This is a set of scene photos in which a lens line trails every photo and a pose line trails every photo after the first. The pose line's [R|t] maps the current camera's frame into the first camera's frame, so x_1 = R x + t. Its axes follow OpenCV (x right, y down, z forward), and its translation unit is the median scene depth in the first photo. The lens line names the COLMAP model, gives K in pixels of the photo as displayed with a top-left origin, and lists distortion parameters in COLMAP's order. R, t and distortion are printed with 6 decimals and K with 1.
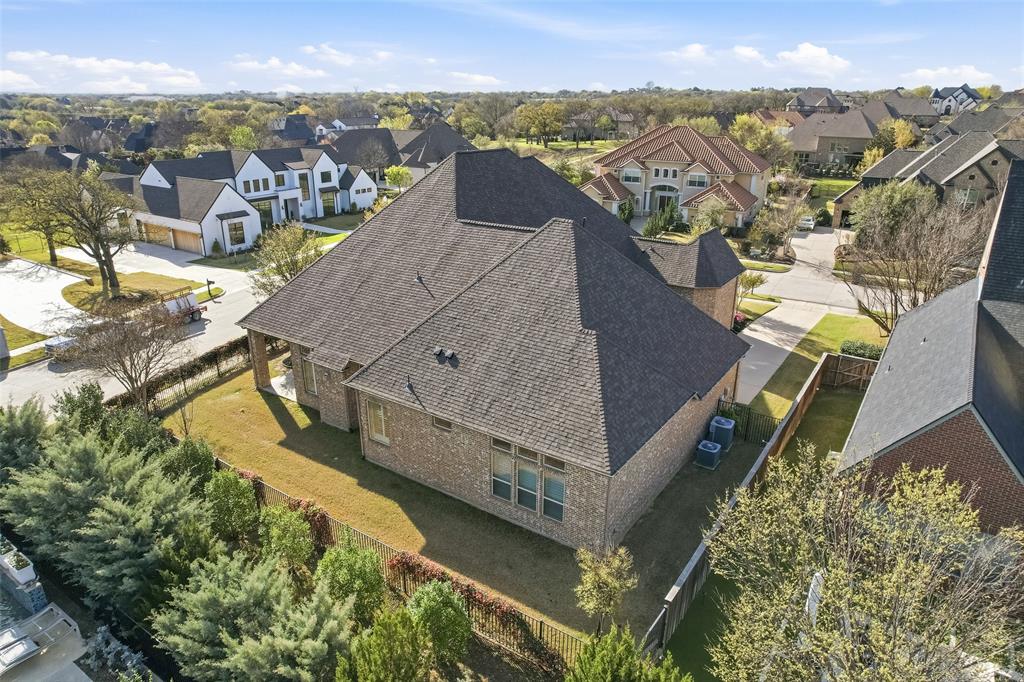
lens RADIAL K [[652.4, 0, 517.3], [0, 652.4, 343.4], [0, 0, 1]] dist [-0.084076, 0.077896]
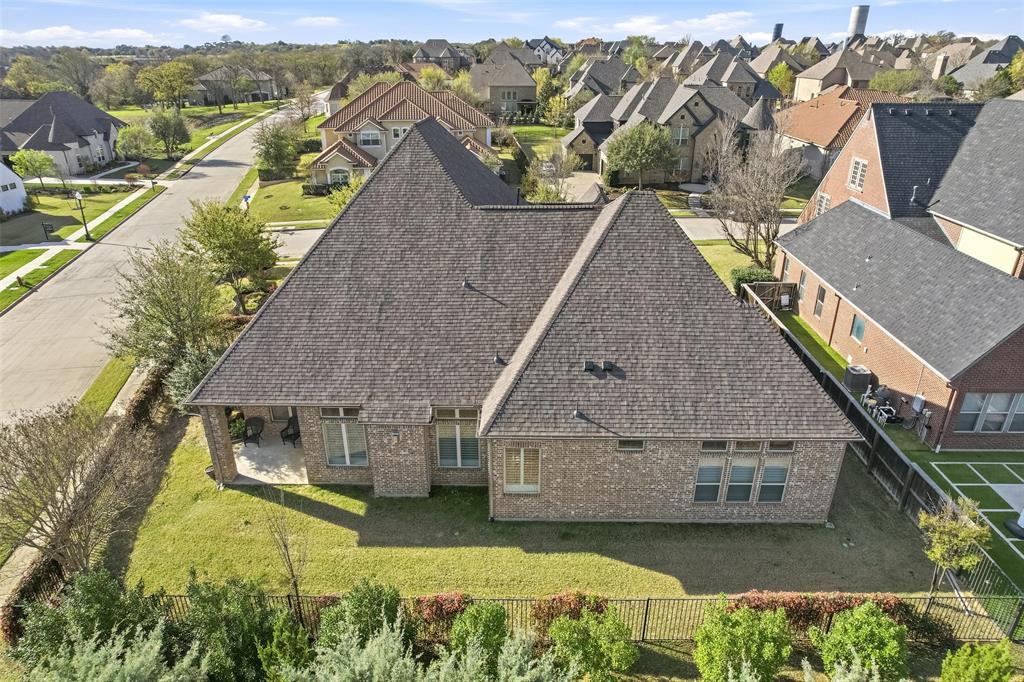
lens RADIAL K [[652.4, 0, 517.3], [0, 652.4, 343.4], [0, 0, 1]] dist [-0.084076, 0.077896]
pose [[0.834420, -0.231508, 0.500148, -0.530562], [0.199908, 0.972830, 0.116786, -0.114300], [-0.513596, 0.002536, 0.858029, 0.285441]]
